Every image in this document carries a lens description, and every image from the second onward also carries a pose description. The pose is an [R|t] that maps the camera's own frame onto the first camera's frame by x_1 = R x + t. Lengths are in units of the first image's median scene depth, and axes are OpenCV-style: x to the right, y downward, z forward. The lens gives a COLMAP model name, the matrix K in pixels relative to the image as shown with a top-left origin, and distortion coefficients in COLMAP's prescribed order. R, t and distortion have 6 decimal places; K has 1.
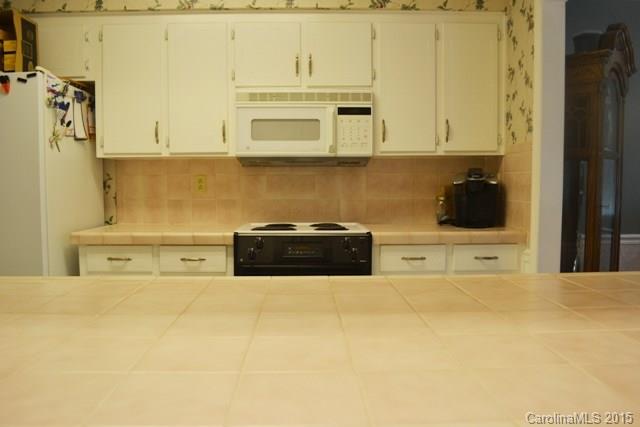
lens RADIAL K [[504.2, 0, 320.0], [0, 504.2, 213.5], [0, 0, 1]] dist [-0.005533, -0.001121]
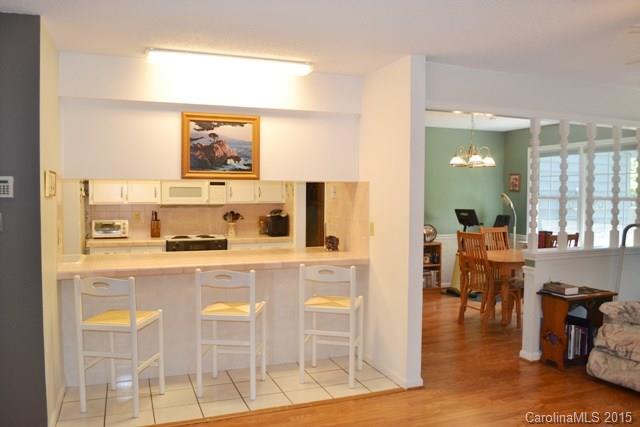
lens RADIAL K [[504.2, 0, 320.0], [0, 504.2, 213.5], [0, 0, 1]] dist [-0.005533, -0.001121]
pose [[0.945676, -0.004621, 0.325078, -0.223479], [0.011590, 0.999743, -0.019505, -0.025409], [-0.324904, 0.022213, 0.945486, -1.219112]]
